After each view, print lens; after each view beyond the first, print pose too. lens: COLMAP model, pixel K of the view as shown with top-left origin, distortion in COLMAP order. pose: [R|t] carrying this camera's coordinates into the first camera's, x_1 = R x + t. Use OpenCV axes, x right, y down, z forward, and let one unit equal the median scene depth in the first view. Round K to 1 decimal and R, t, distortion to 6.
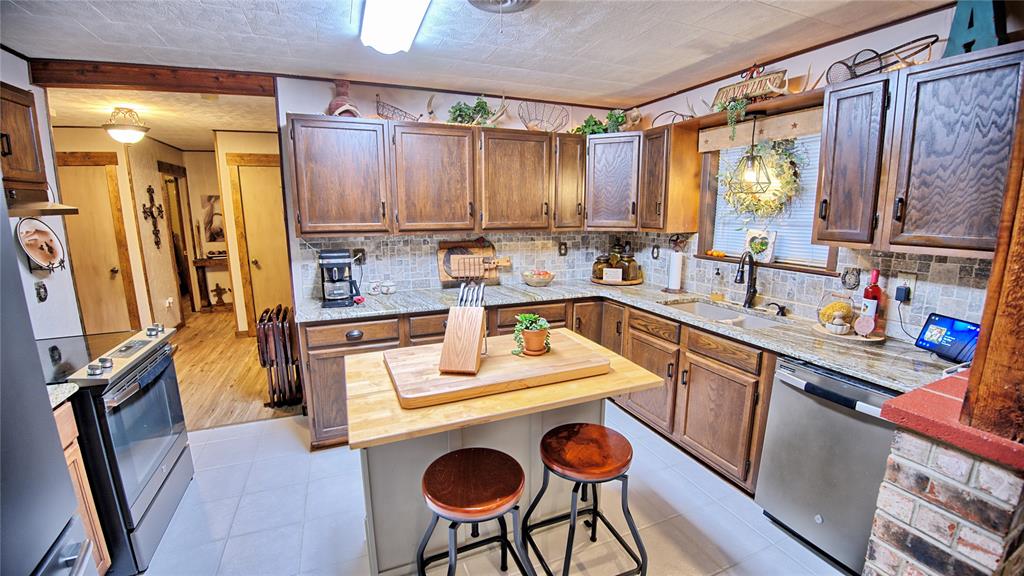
lens RADIAL K [[407.7, 0, 512.0], [0, 407.7, 288.0], [0, 0, 1]] dist [-0.046229, 0.000108]
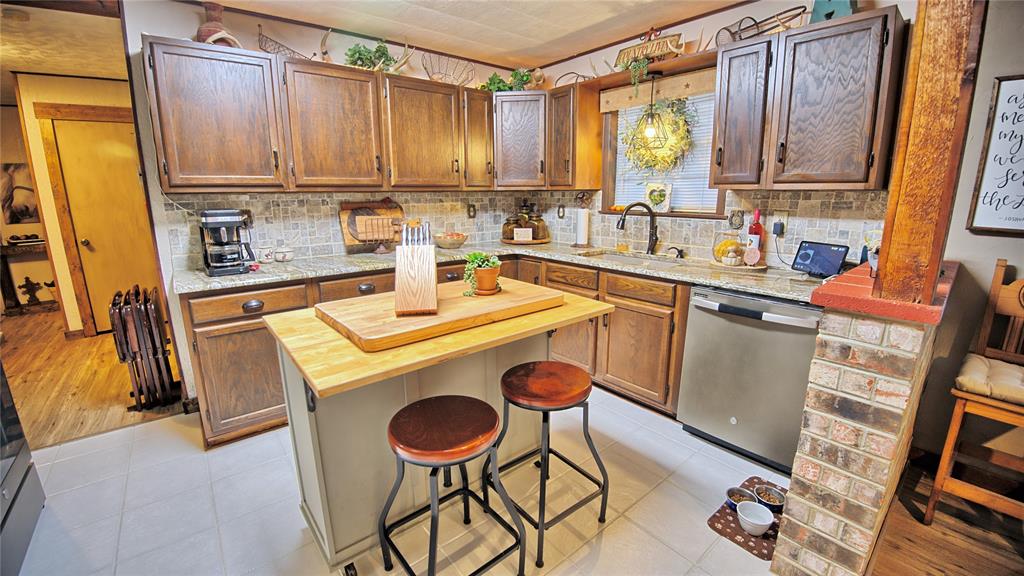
lens RADIAL K [[407.7, 0, 512.0], [0, 407.7, 288.0], [0, 0, 1]] dist [-0.046229, 0.000108]
pose [[0.955633, -0.067214, 0.286789, -0.111191], [0.056126, 0.997330, 0.046721, 0.072310], [-0.289164, -0.028552, 0.956854, 0.041635]]
